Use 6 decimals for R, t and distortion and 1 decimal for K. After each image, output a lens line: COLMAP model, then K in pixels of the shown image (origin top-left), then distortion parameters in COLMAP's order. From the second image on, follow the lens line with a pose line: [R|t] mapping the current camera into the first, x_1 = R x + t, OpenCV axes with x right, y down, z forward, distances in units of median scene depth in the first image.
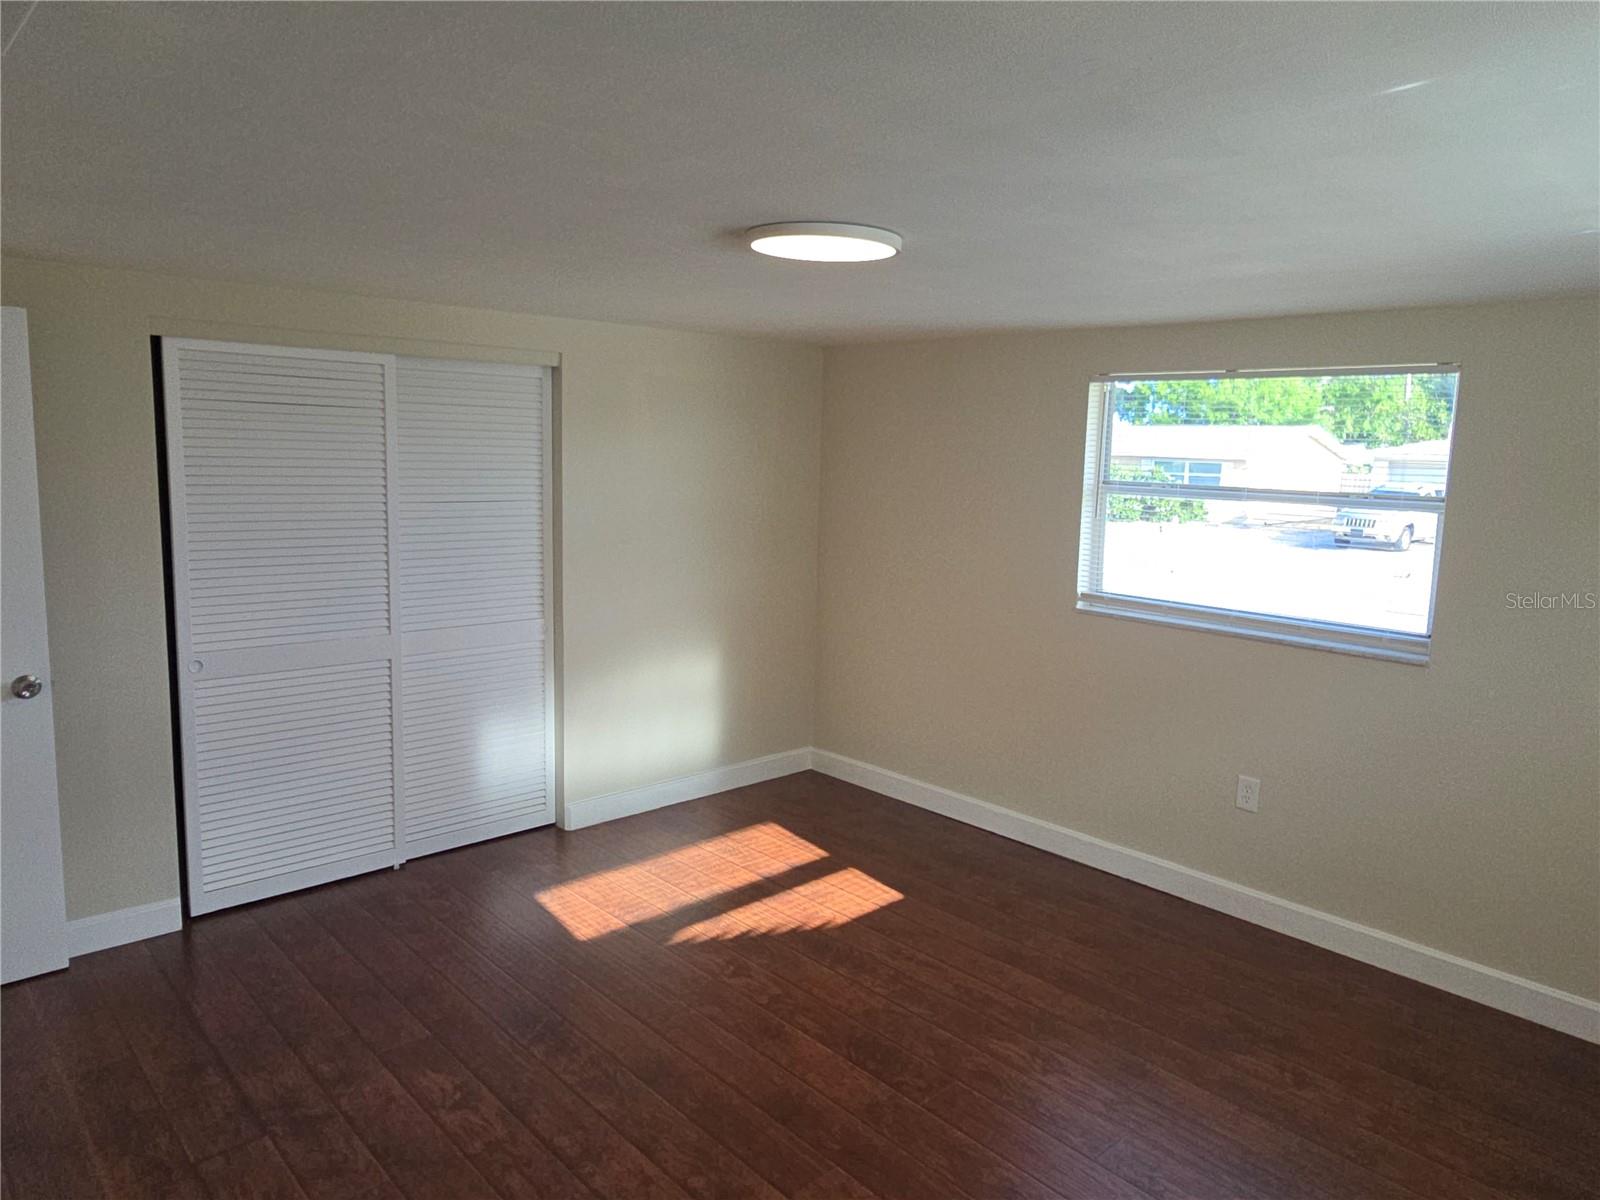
lens RADIAL K [[1072.6, 0, 803.9], [0, 1072.6, 593.7], [0, 0, 1]] dist [-0.003623, 0.006901]
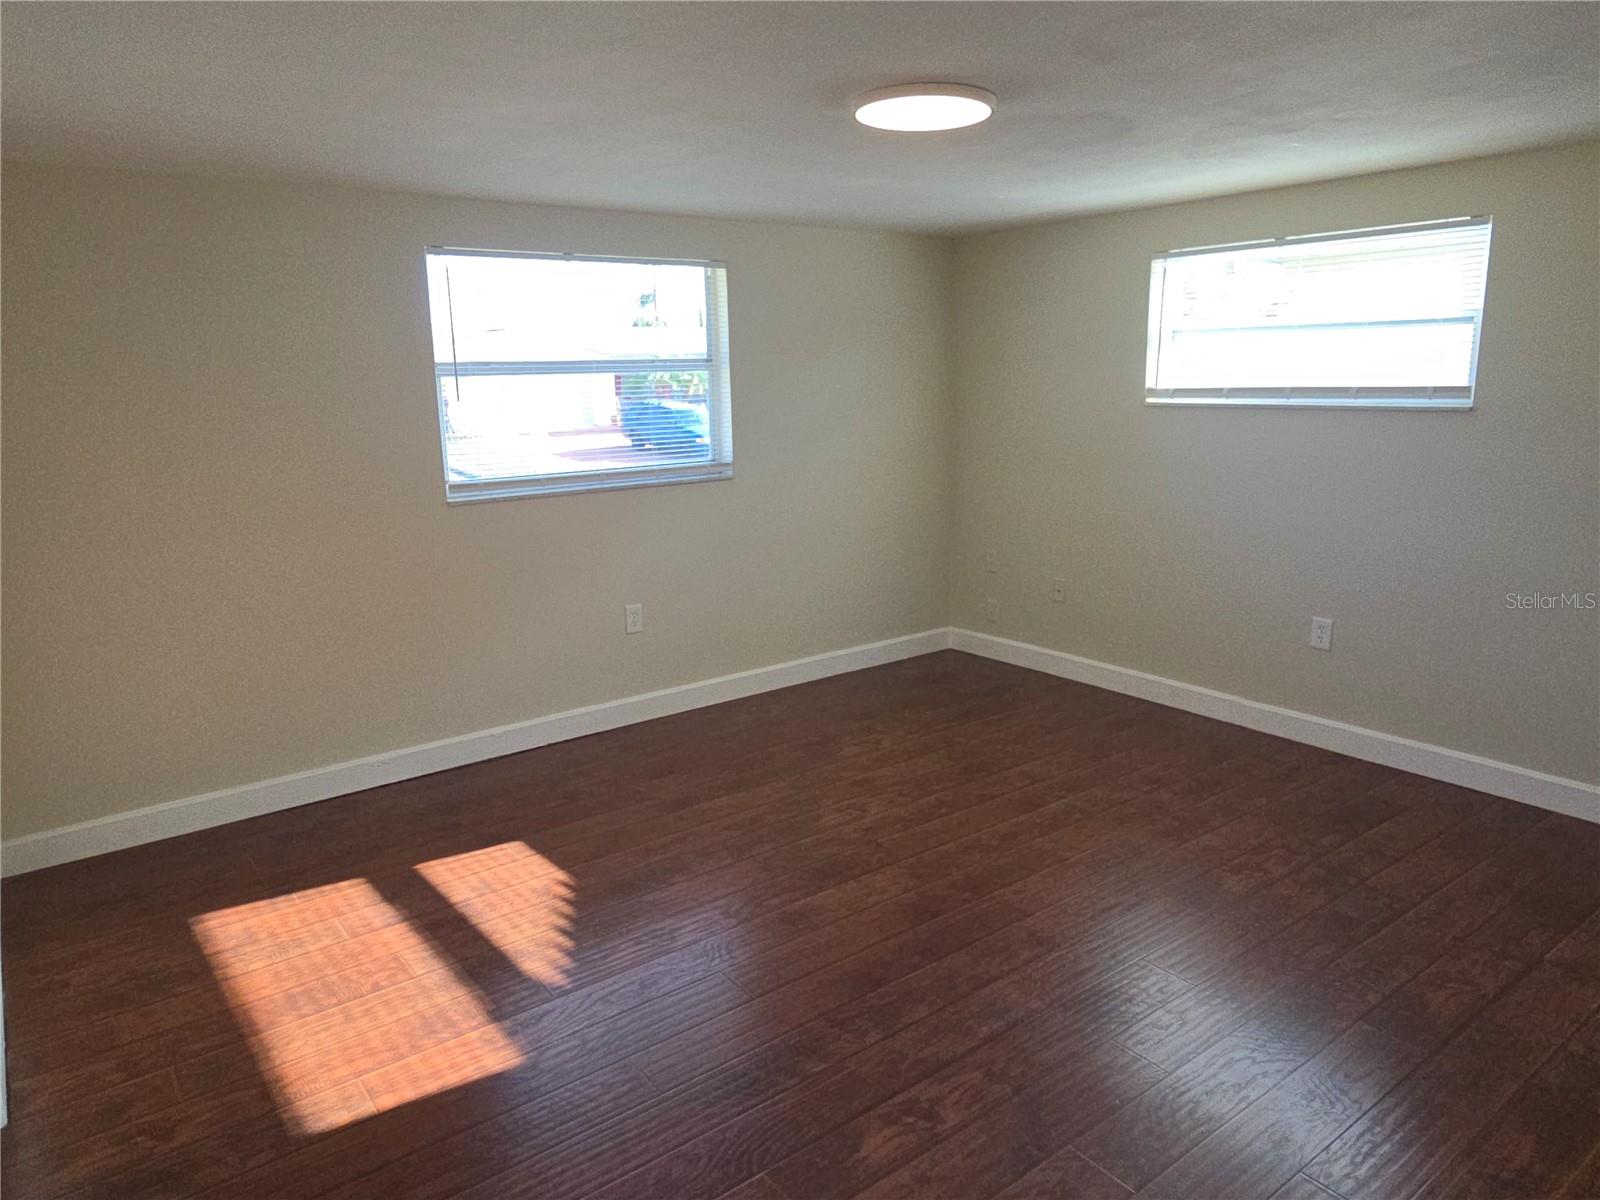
lens RADIAL K [[1072.6, 0, 802.7], [0, 1072.6, 606.2], [0, 0, 1]] dist [-0.003623, 0.006901]
pose [[0.085831, -0.244188, 0.965922, -0.728042], [0.162654, 0.959927, 0.228219, -0.070758], [-0.982943, 0.137523, 0.122110, 0.666532]]
